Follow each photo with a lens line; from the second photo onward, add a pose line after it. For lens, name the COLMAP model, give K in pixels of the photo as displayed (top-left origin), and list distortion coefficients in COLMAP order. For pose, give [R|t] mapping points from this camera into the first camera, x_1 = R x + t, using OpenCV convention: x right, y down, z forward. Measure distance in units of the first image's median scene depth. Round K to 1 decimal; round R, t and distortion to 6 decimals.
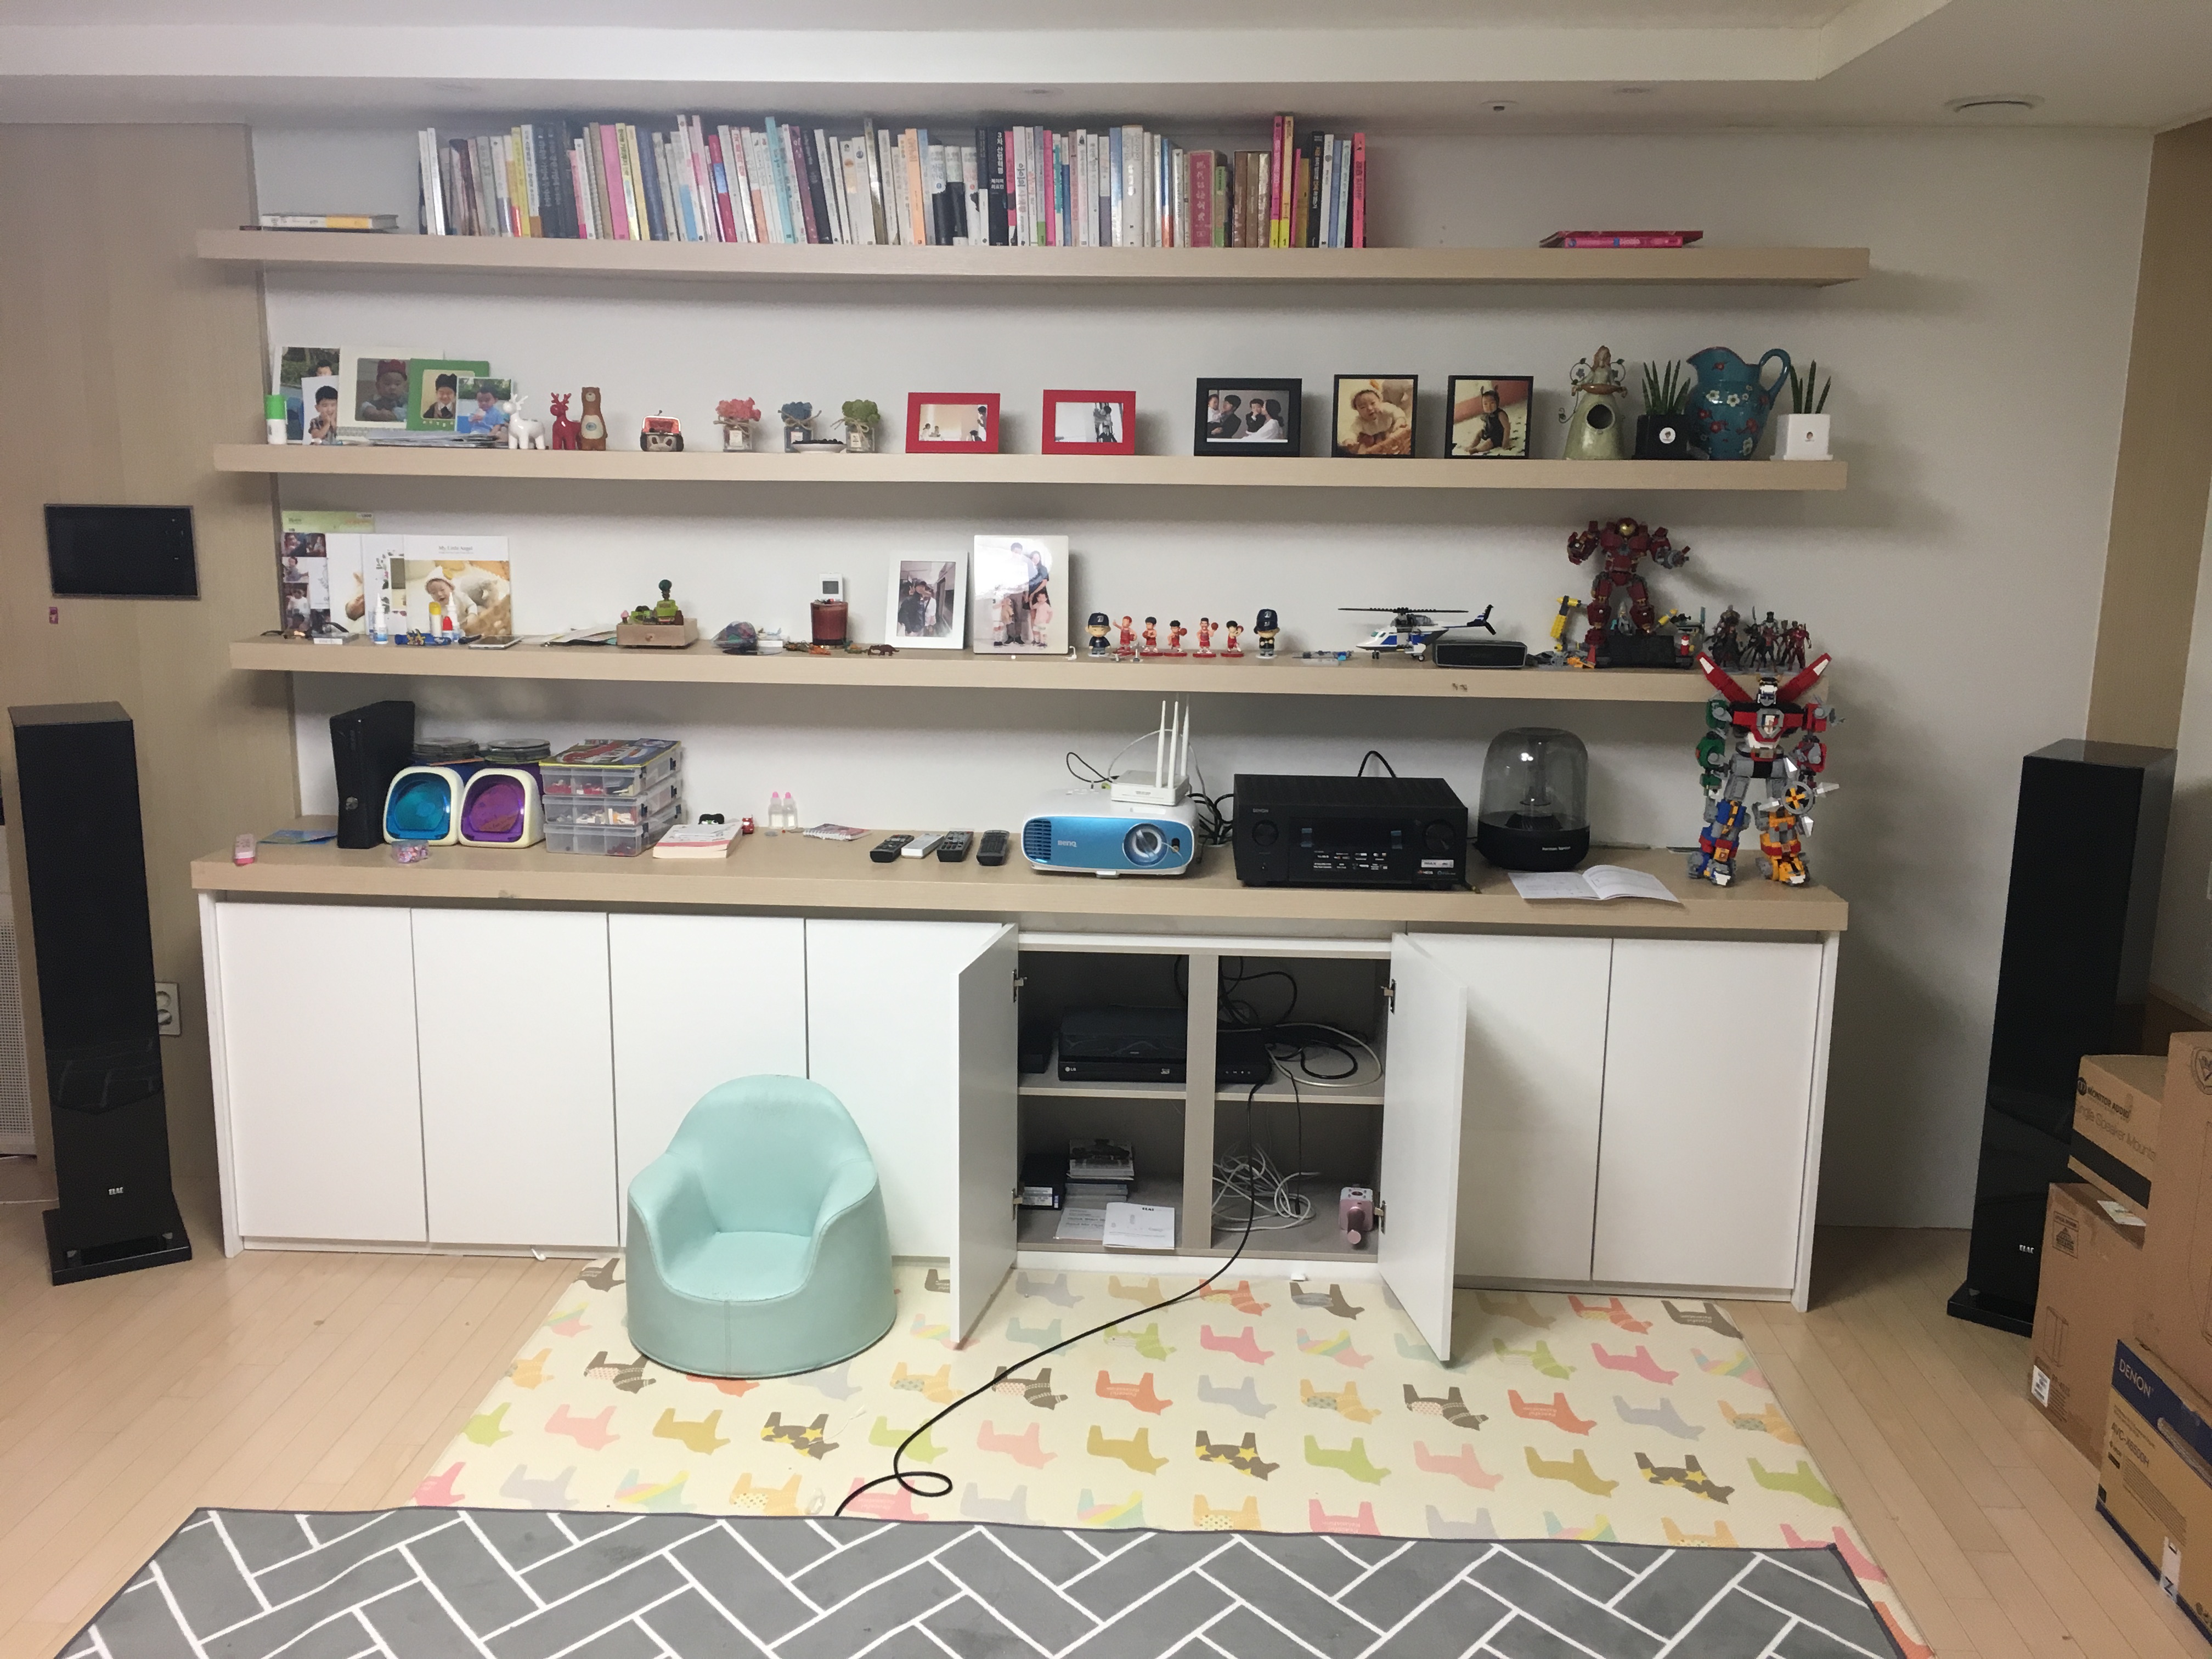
lens RADIAL K [[2237.5, 0, 1118.3], [0, 2237.5, 817.7], [0, 0, 1]] dist [0.186236, 0.004976]
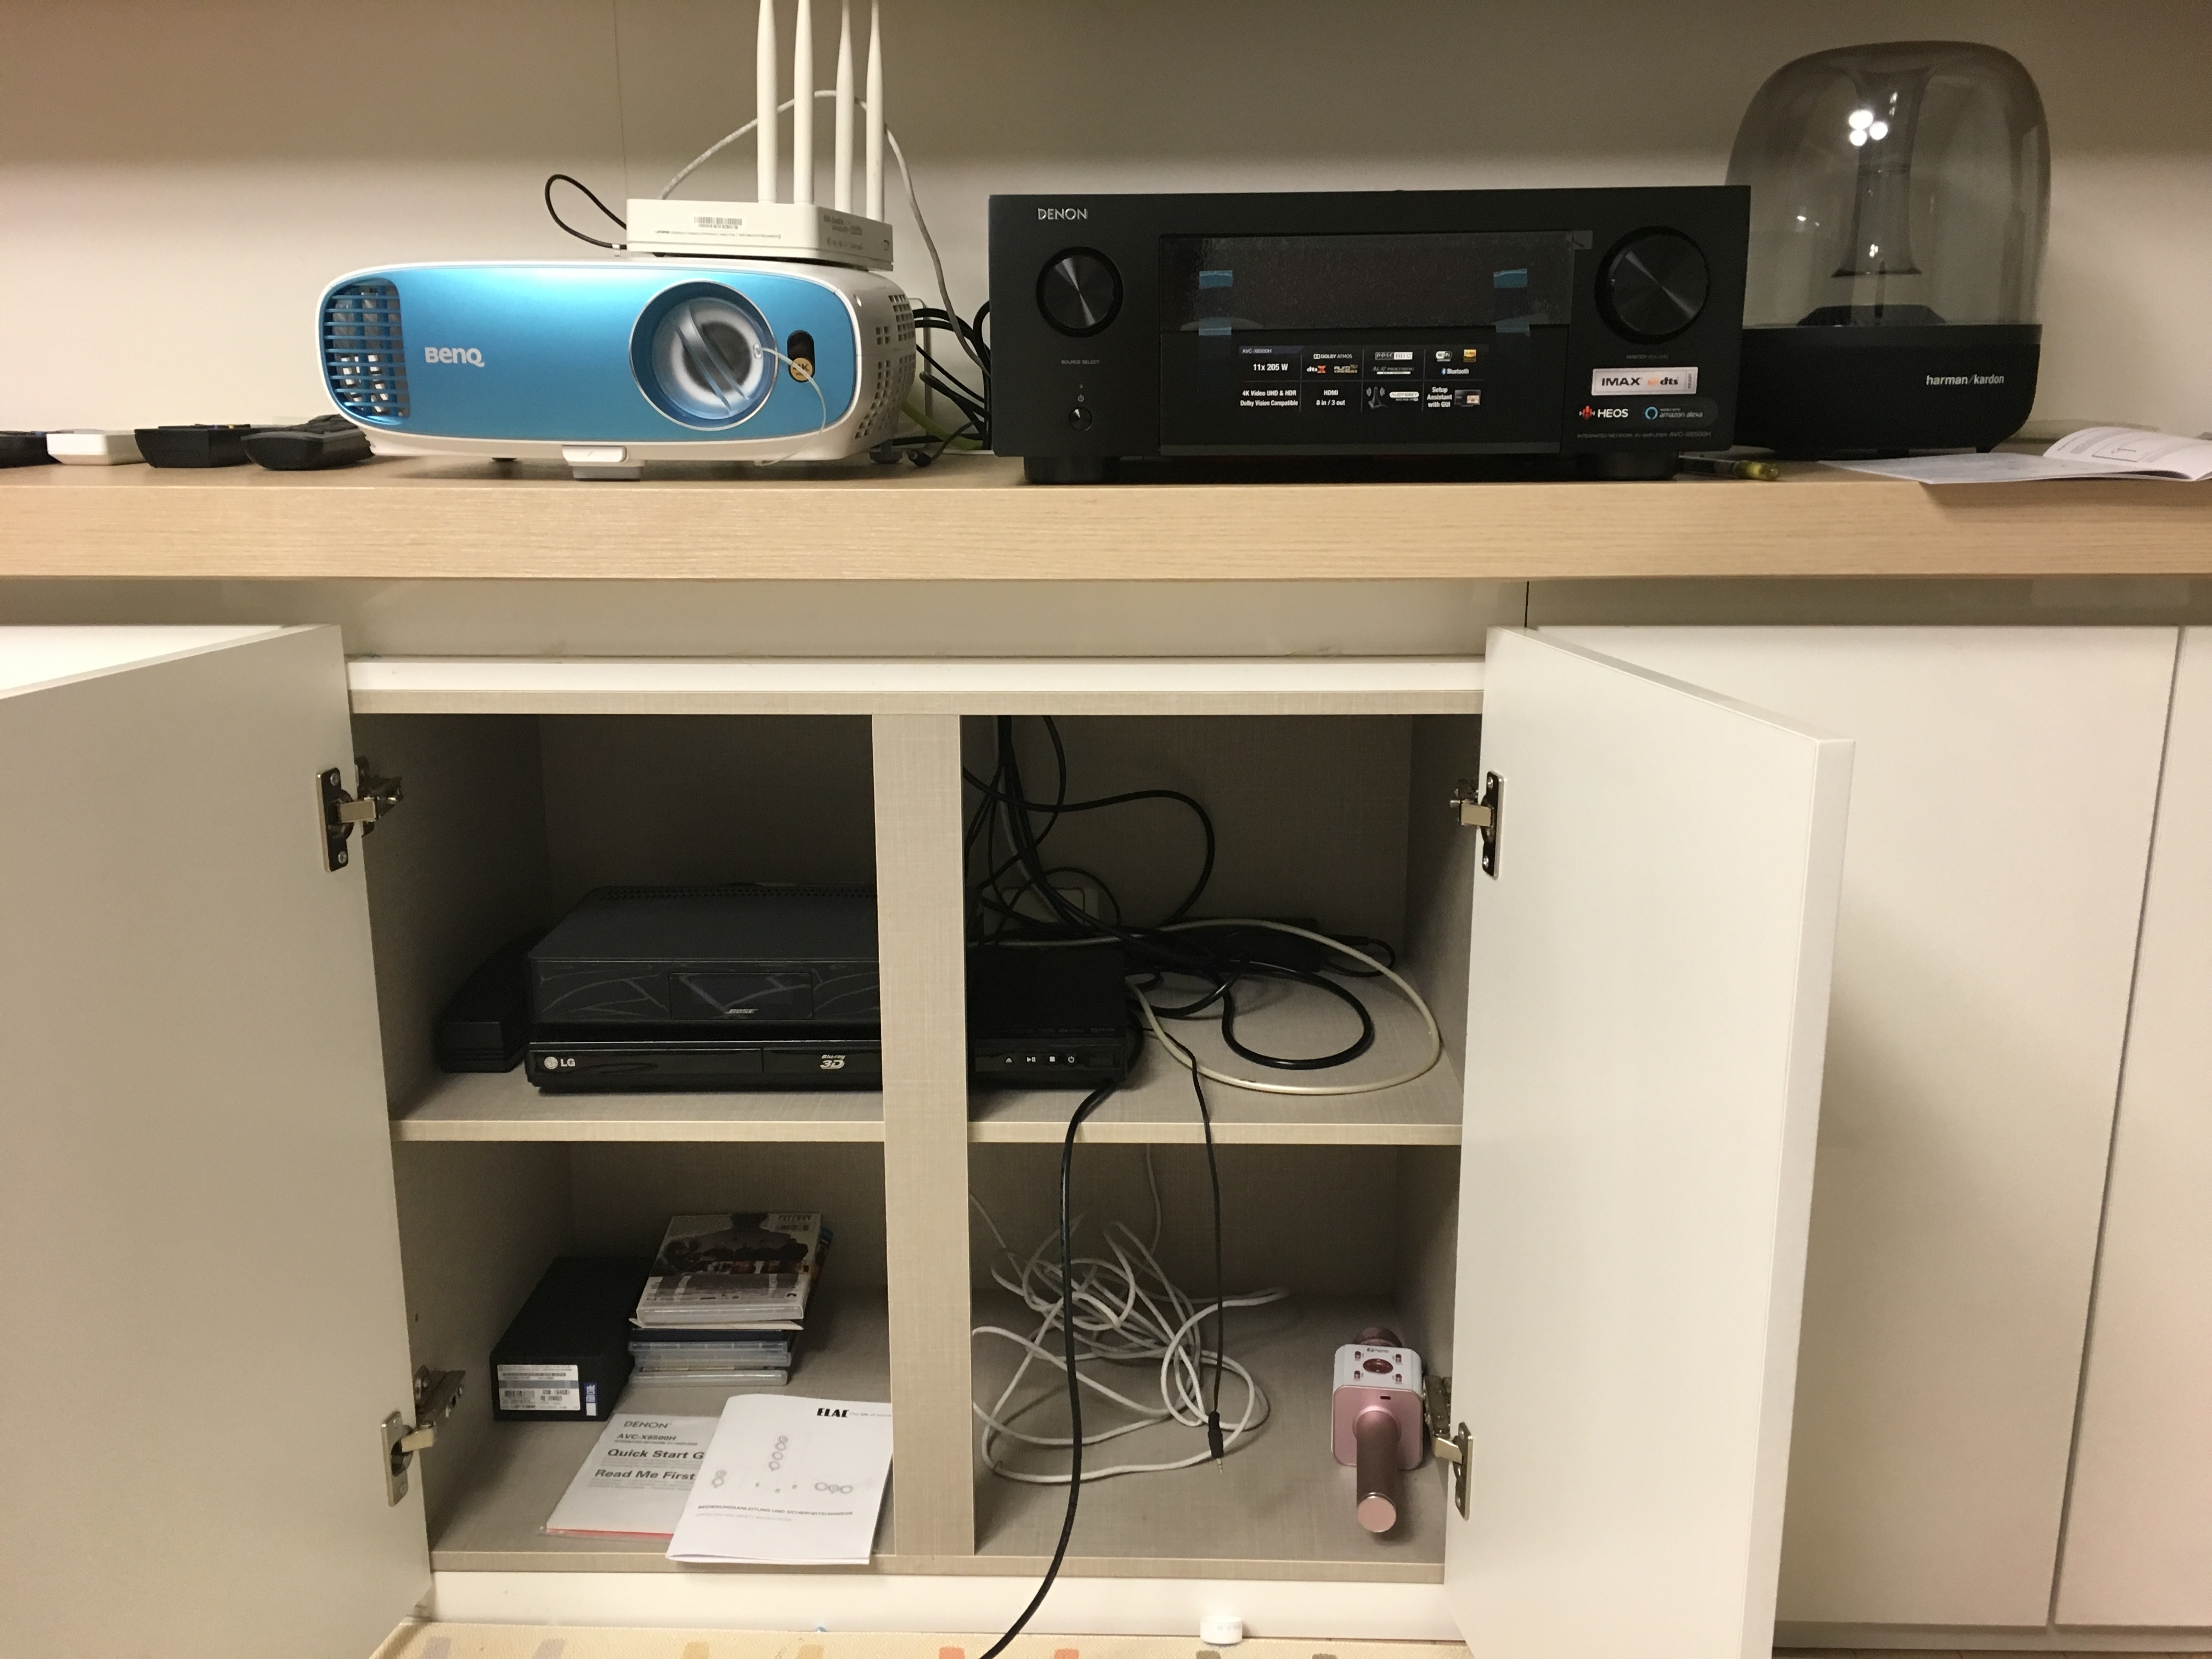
lens RADIAL K [[2237.5, 0, 1100.2], [0, 2237.5, 828.8], [0, 0, 1]] dist [0.186236, 0.004976]
pose [[0.999761, -0.020052, 0.008692, 0.060658], [0.019711, 0.999096, 0.037674, 0.064547], [-0.009439, -0.037494, 0.999252, 0.651167]]
